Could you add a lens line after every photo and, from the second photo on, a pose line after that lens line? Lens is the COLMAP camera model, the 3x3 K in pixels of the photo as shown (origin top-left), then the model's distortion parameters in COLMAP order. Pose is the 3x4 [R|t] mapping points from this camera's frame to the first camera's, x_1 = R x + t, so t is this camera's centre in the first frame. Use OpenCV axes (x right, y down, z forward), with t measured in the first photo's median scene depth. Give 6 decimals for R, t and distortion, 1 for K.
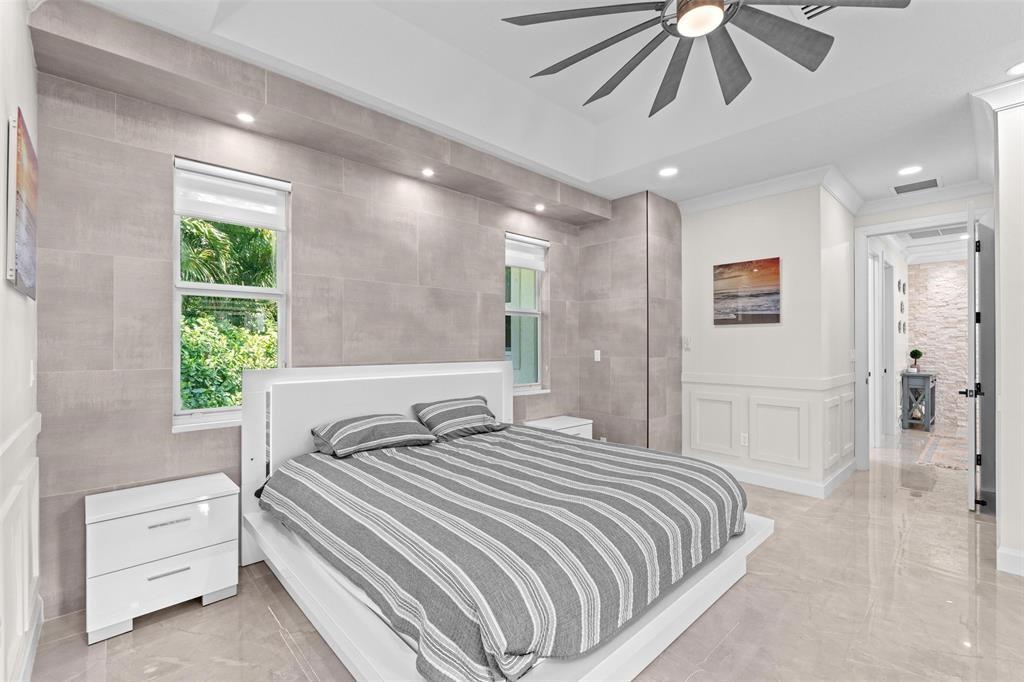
lens RADIAL K [[447.2, 0, 515.1], [0, 447.2, 340.9], [0, 0, 1]] dist [-0.001833, -0.001199]
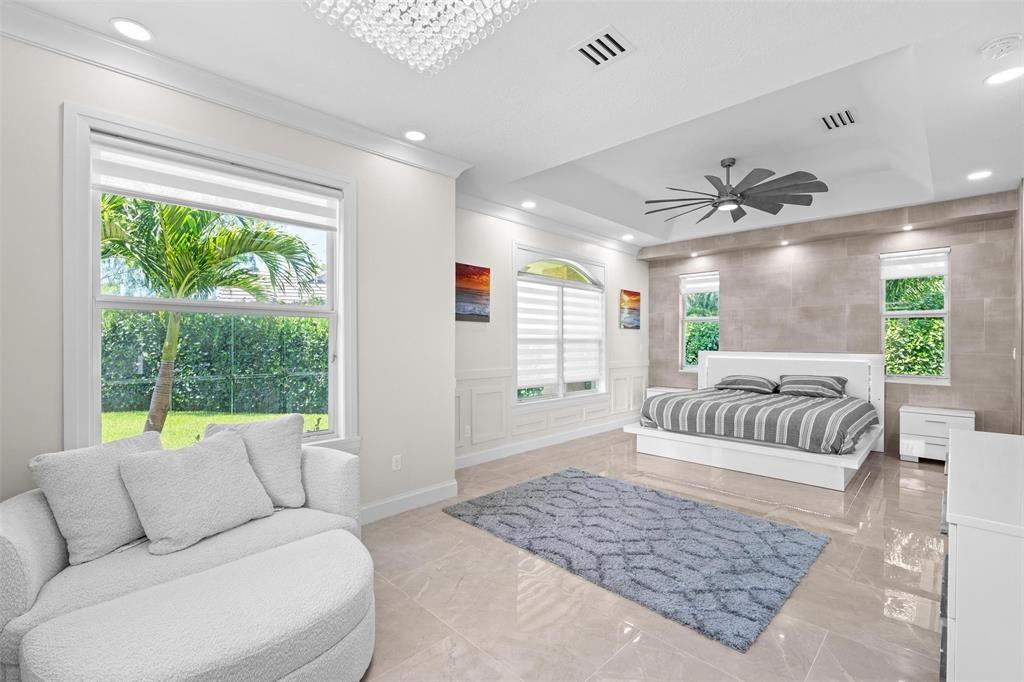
lens RADIAL K [[477.2, 0, 515.2], [0, 477.2, 342.3], [0, 0, 1]] dist [-0.000027, -0.000011]
pose [[0.061673, 0.000776, -0.998096, 1.599071], [0.001727, 0.999998, 0.000885, 0.008793], [0.998095, -0.001779, 0.061671, -0.171276]]
